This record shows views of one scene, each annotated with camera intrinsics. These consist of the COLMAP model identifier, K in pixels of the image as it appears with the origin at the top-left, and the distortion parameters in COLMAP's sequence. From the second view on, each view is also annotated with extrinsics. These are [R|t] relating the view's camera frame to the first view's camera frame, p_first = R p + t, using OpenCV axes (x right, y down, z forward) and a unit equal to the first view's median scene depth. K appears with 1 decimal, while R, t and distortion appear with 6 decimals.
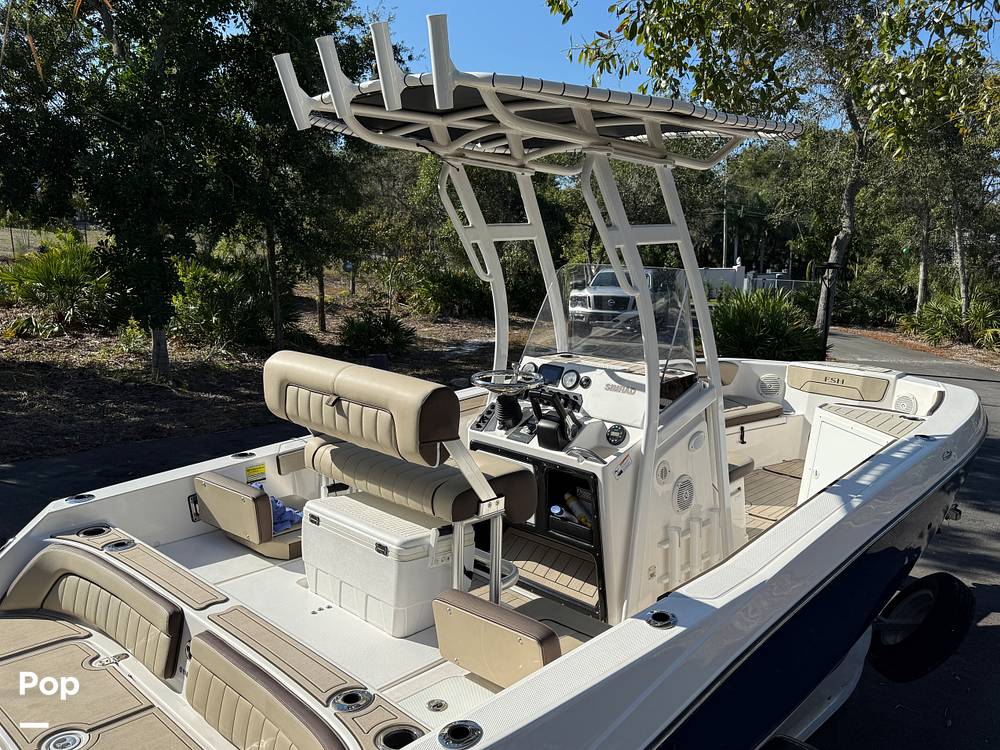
lens RADIAL K [[809.6, 0, 501.3], [0, 809.6, 377.1], [0, 0, 1]] dist [0.035442, -0.009259]
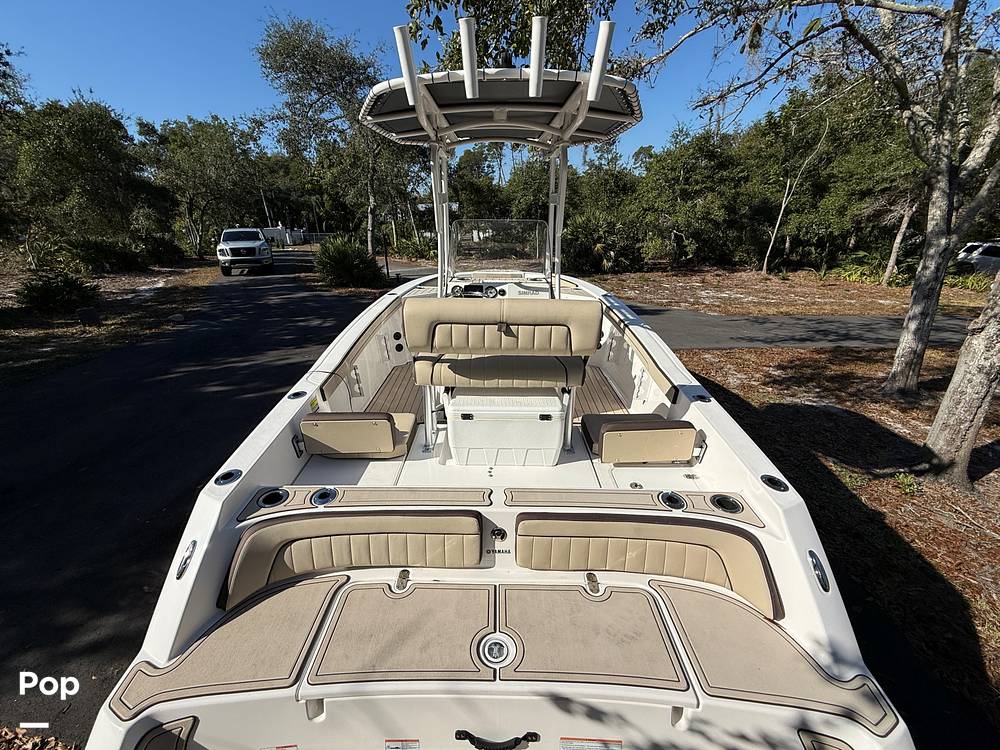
lens RADIAL K [[406.3, 0, 500.0], [0, 406.3, 366.6], [0, 0, 1]] dist [-0.018113, -0.000143]
pose [[0.726500, -0.258026, 0.636883, -0.600400], [0.124550, 0.960919, 0.247229, -0.068784], [-0.675785, -0.100288, 0.730245, 0.462441]]
